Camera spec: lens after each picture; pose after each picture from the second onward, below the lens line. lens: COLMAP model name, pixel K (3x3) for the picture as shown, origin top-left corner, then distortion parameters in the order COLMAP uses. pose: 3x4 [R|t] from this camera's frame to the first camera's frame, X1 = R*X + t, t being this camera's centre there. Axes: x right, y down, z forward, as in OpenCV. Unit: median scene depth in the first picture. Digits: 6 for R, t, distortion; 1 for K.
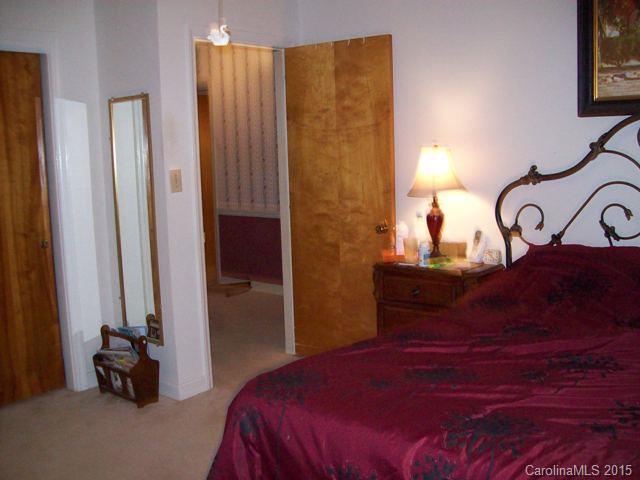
lens RADIAL K [[672.9, 0, 320.2], [0, 672.9, 242.3], [0, 0, 1]] dist [-0.018570, 0.000000]
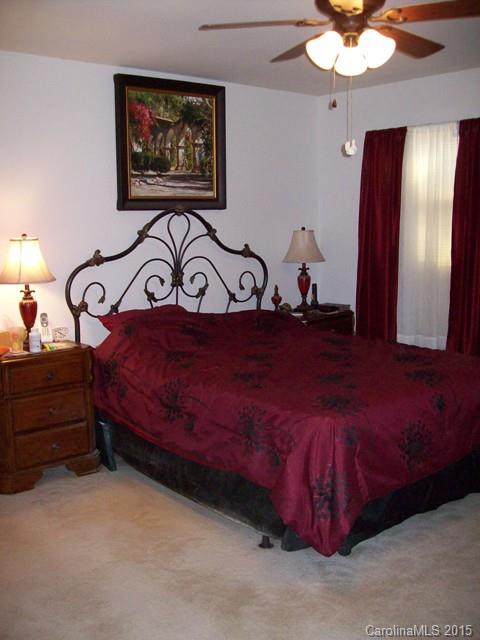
lens RADIAL K [[672.9, 0, 240.0], [0, 672.9, 317.4], [0, 0, 1]] dist [-0.018570, 0.000000]
pose [[0.236744, -0.119641, 0.964178, -0.829069], [0.157335, 0.984011, 0.083470, -0.059109], [-0.958748, 0.131938, 0.251782, 0.495307]]
